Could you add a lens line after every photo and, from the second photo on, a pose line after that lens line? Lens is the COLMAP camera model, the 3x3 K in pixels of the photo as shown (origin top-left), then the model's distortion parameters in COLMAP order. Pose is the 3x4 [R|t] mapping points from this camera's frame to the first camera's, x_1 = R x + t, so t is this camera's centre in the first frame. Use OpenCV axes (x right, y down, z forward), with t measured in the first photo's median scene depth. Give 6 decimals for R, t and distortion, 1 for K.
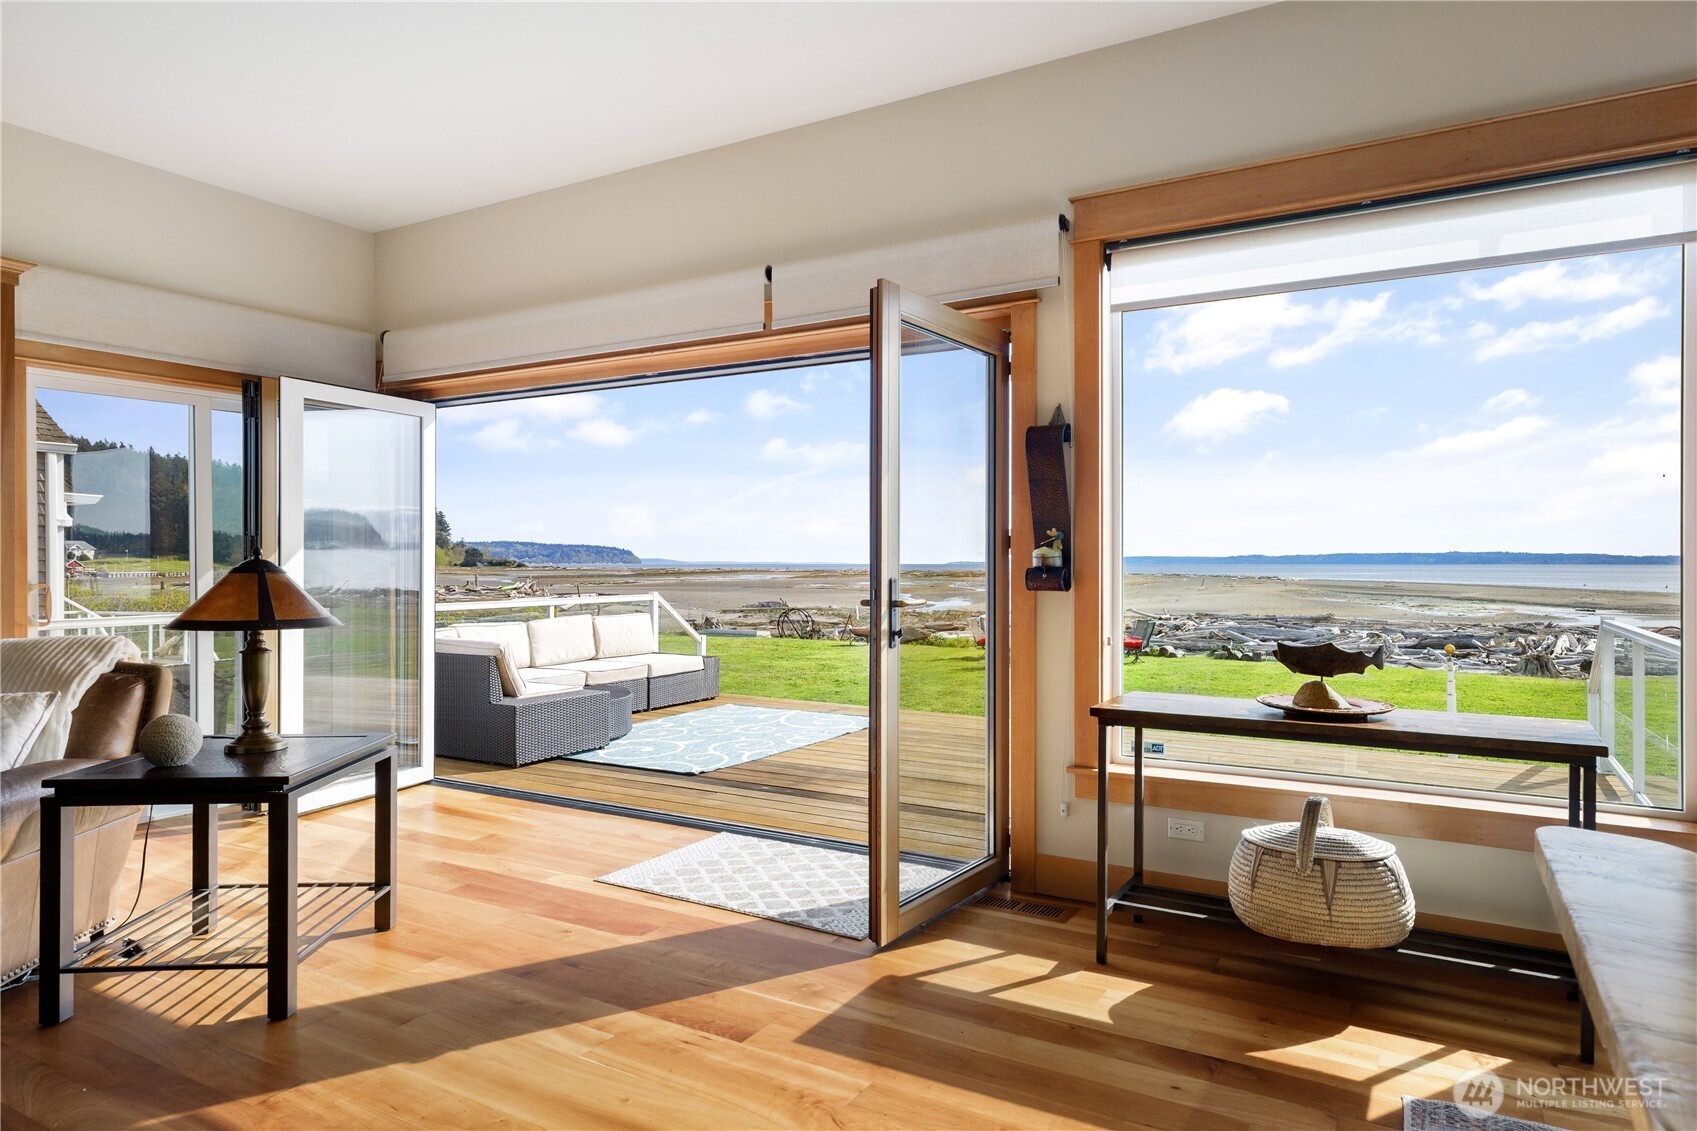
lens RADIAL K [[999.5, 0, 852.5], [0, 999.5, 558.3], [0, 0, 1]] dist [0.007386, -0.003575]
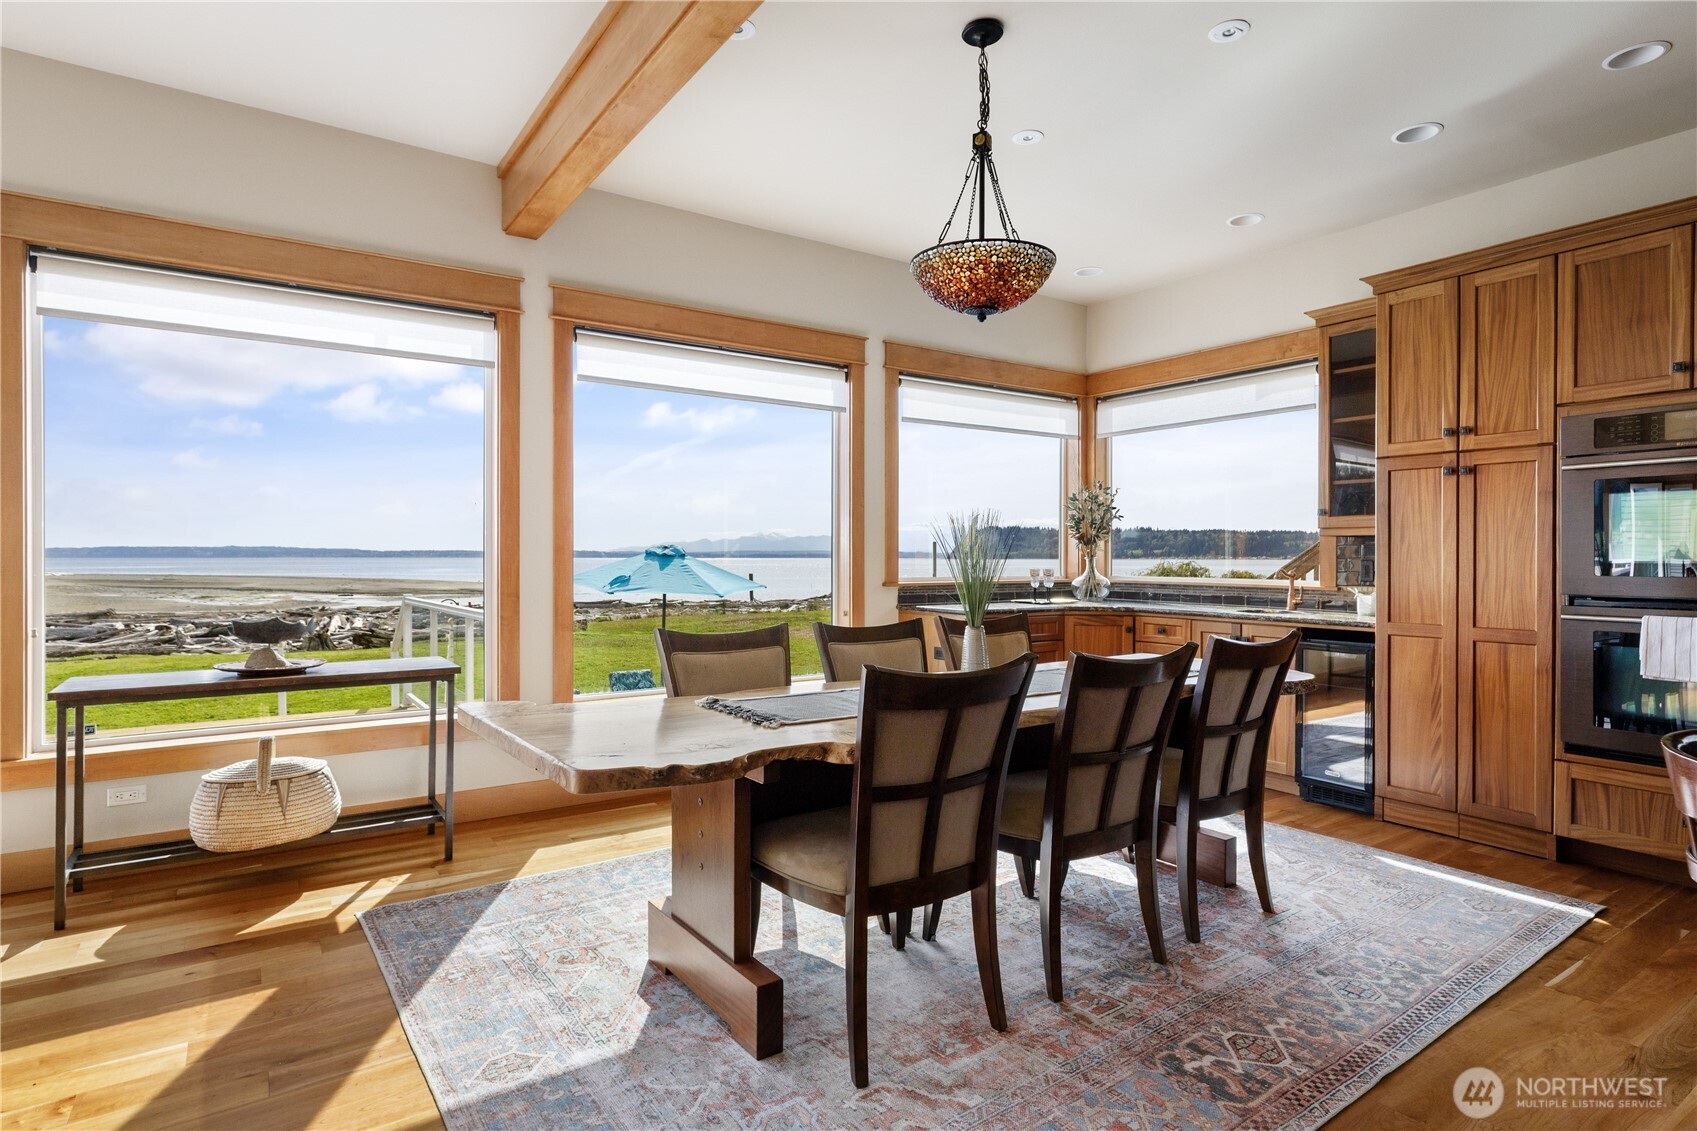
lens RADIAL K [[883.1, 0, 845.4], [0, 883.1, 560.0], [0, 0, 1]] dist [-0.000875, -0.001255]
pose [[0.410684, -0.003081, 0.911773, -0.269330], [-0.004307, 0.999977, 0.005319, -0.001242], [-0.911768, -0.006111, 0.410661, -0.156453]]
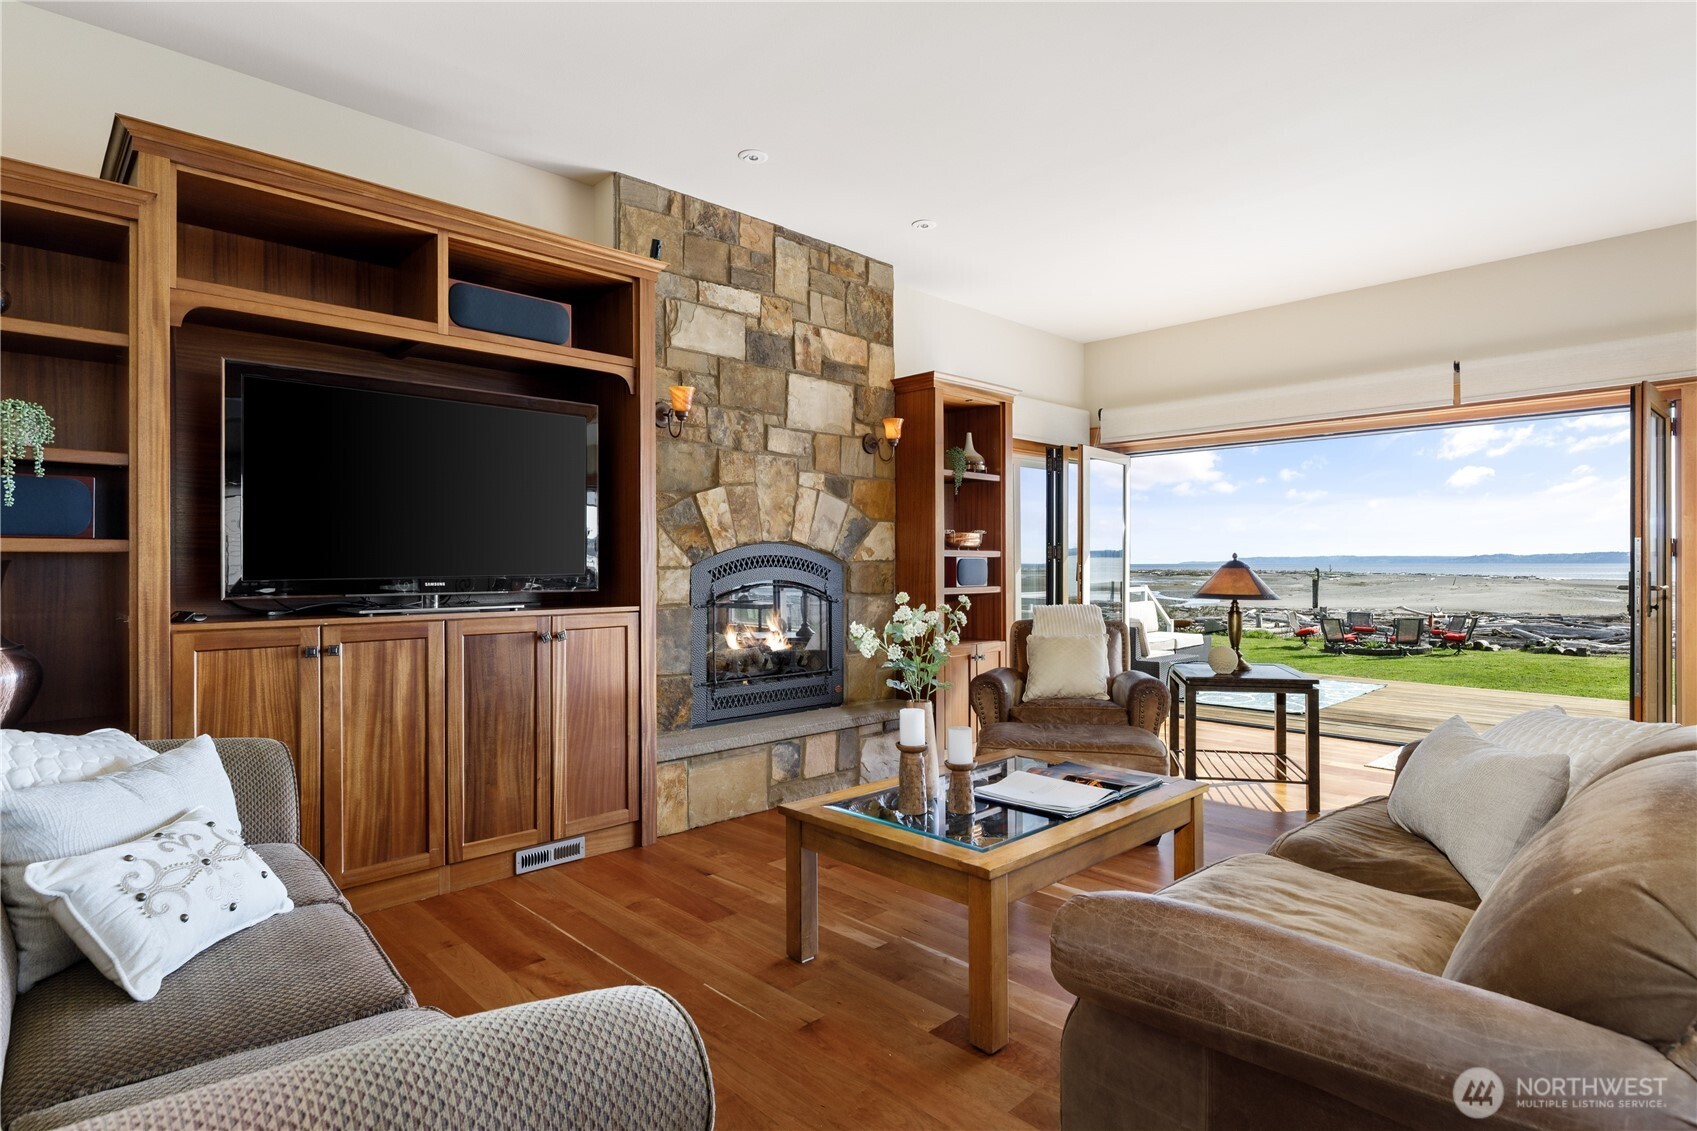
lens RADIAL K [[883.1, 0, 884.7], [0, 883.1, 563.3], [0, 0, 1]] dist [-0.000875, -0.001255]
pose [[0.973424, -0.001236, -0.229008, -0.887325], [0.002266, 0.999988, 0.004231, -0.004542], [0.229000, -0.004637, 0.973415, -0.665636]]
